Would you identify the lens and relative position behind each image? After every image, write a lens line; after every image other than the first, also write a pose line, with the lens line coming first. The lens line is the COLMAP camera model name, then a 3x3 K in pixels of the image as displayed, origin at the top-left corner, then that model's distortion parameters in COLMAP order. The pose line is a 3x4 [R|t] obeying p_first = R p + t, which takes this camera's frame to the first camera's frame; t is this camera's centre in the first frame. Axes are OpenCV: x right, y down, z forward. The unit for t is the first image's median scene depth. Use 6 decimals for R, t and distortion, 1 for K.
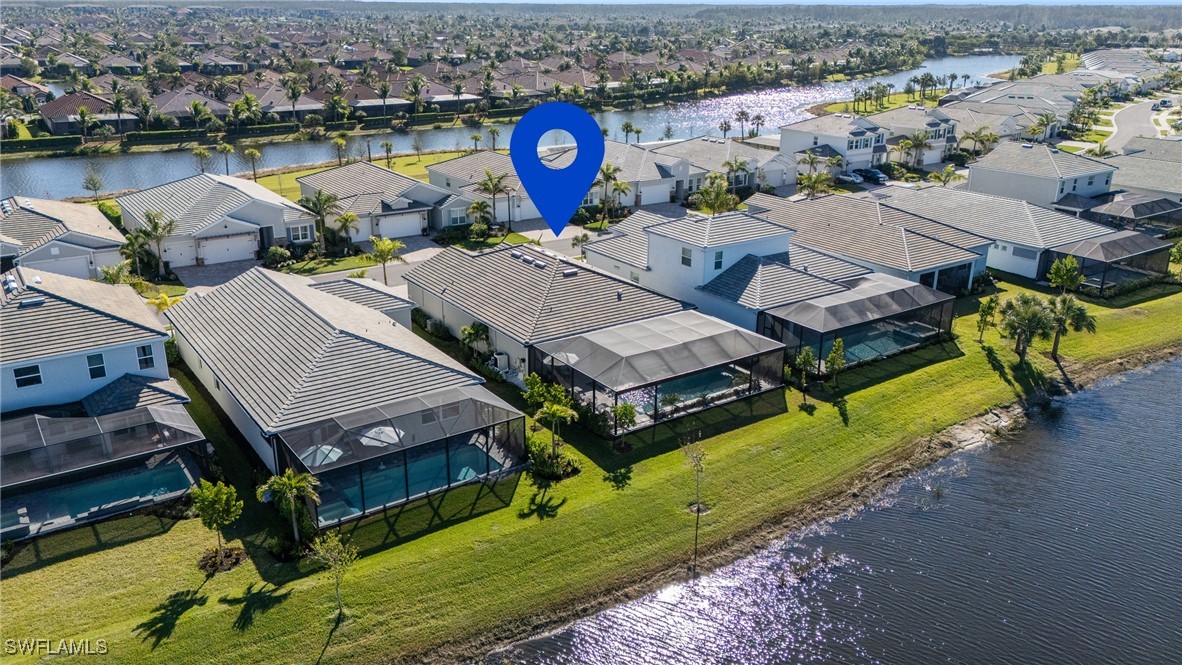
lens RADIAL K [[872.0, 0, 591.0], [0, 872.0, 332.5], [0, 0, 1]] dist [0.085113, -0.111035]
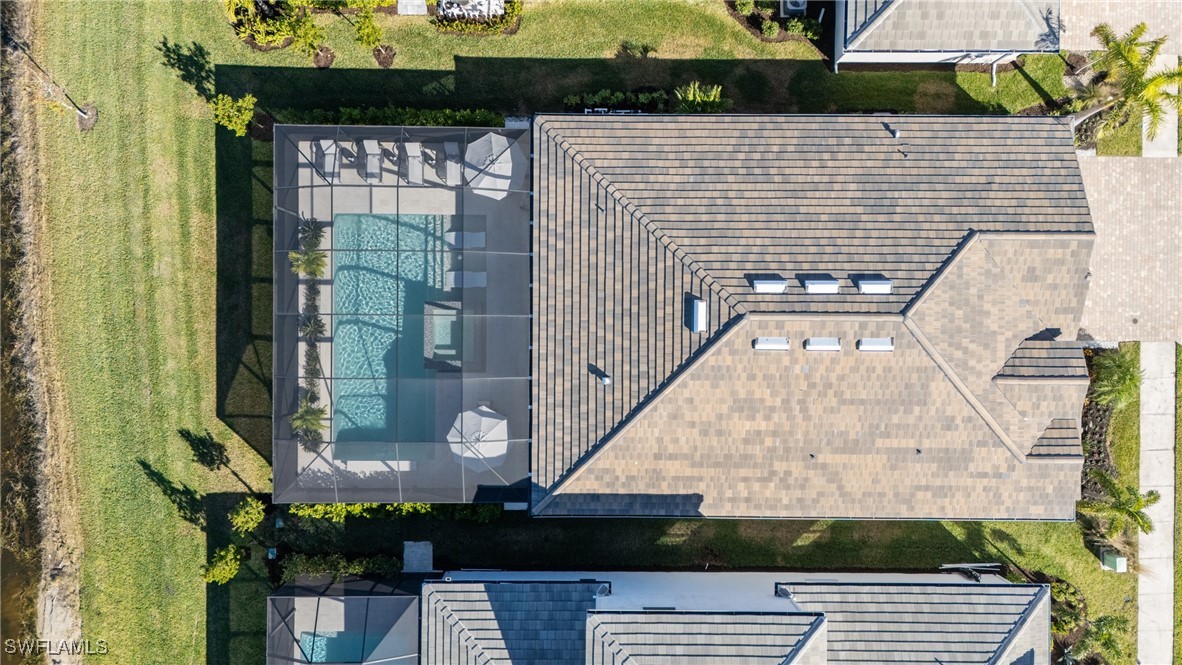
lens RADIAL K [[872.0, 0, 591.0], [0, 872.0, 332.5], [0, 0, 1]] dist [0.085113, -0.111035]
pose [[-0.583738, 0.808937, -0.069798, 0.050062], [-0.262324, -0.106543, 0.959080, -0.505641], [0.768399, 0.578161, 0.274397, 0.839453]]
